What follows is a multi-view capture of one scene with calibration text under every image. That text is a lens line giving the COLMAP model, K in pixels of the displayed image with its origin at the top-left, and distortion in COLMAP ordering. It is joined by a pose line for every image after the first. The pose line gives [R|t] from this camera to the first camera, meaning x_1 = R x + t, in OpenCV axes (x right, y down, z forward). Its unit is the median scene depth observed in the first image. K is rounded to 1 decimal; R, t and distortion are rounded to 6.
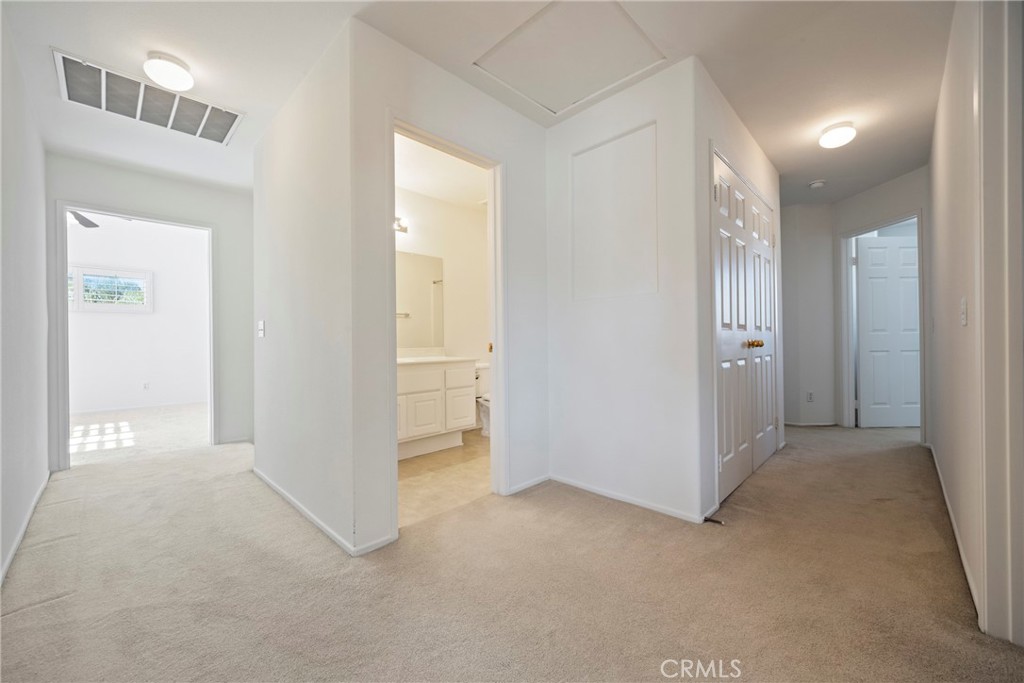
lens RADIAL K [[396.7, 0, 509.6], [0, 396.7, 338.3], [0, 0, 1]] dist [-0.005856, 0.000244]
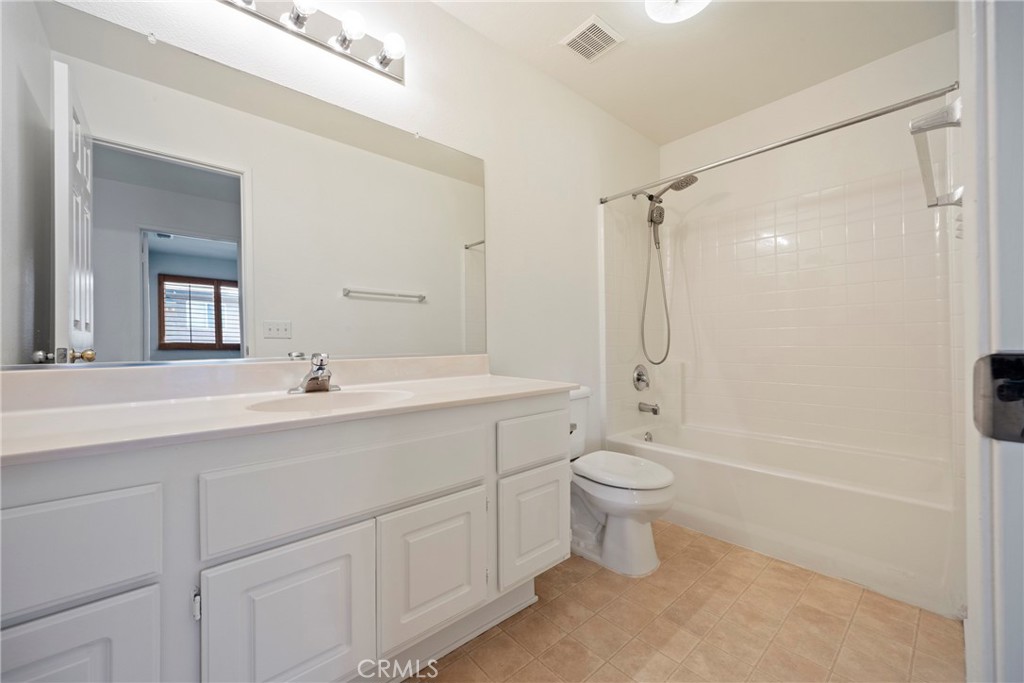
lens RADIAL K [[396.7, 0, 505.9], [0, 396.7, 338.3], [0, 0, 1]] dist [-0.005856, 0.000244]
pose [[0.996138, -0.000473, -0.087796, -0.121559], [0.000117, 0.999992, -0.004062, 0.008717], [0.087797, 0.004036, 0.996130, 0.642798]]
